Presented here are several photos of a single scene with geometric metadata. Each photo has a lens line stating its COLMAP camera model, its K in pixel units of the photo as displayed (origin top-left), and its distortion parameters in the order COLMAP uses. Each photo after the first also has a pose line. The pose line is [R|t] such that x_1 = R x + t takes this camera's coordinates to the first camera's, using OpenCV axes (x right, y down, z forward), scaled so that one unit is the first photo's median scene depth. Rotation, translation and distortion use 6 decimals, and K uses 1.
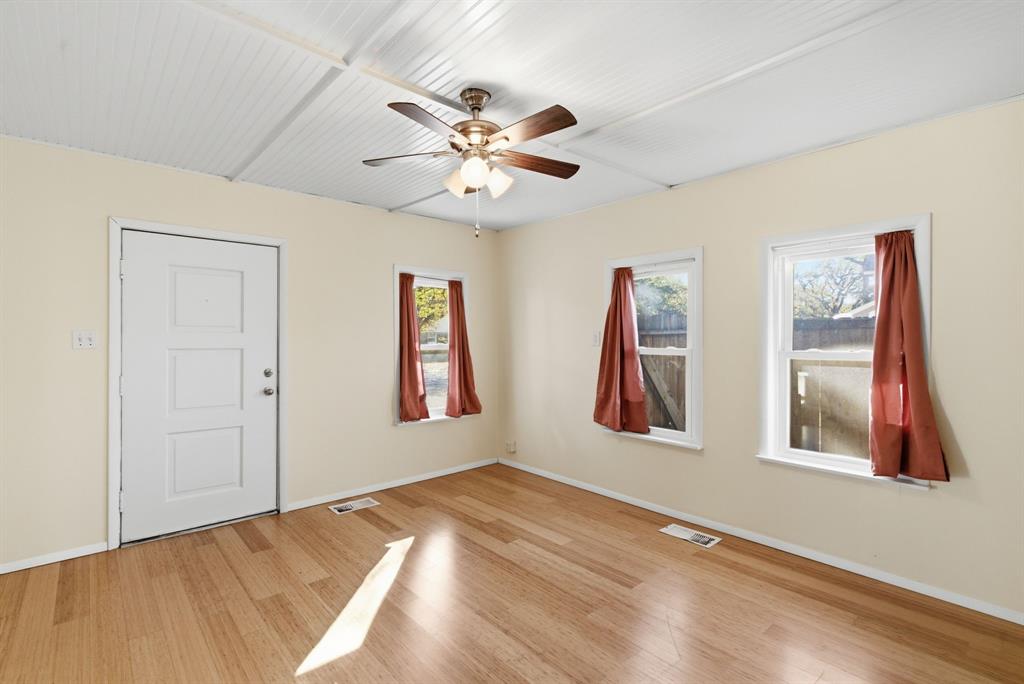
lens RADIAL K [[473.4, 0, 508.6], [0, 473.4, 340.5], [0, 0, 1]] dist [0.005104, 0.000006]
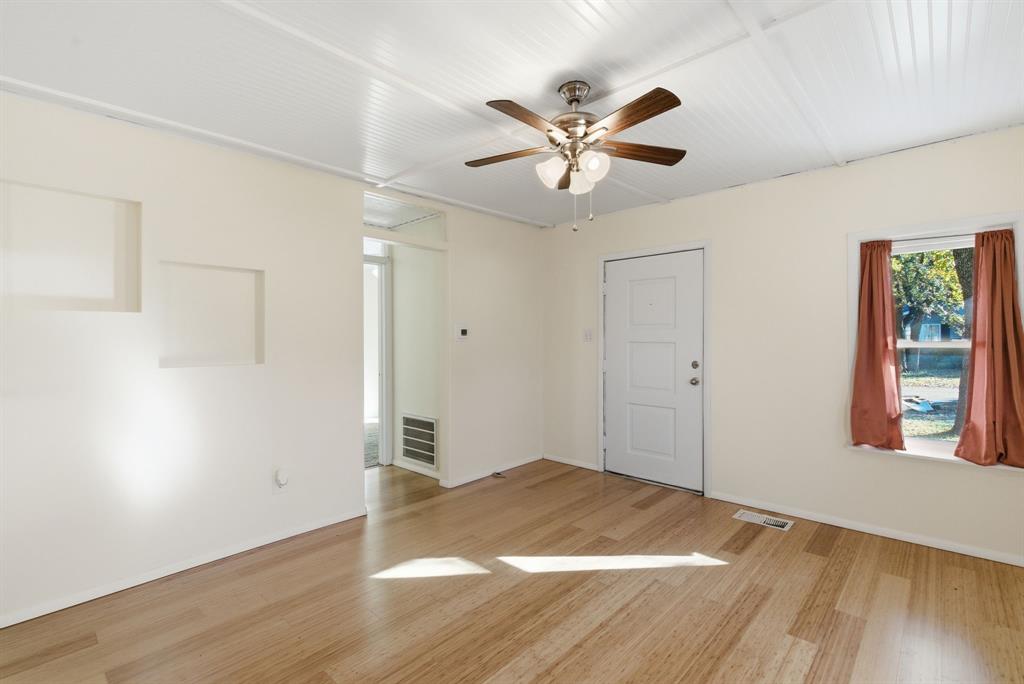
lens RADIAL K [[473.4, 0, 508.6], [0, 473.4, 340.5], [0, 0, 1]] dist [0.005104, 0.000006]
pose [[0.093414, 0.009600, -0.995581, 0.599274], [0.006123, 0.999929, 0.010216, -0.002108], [0.995609, -0.007051, 0.093349, 0.510293]]
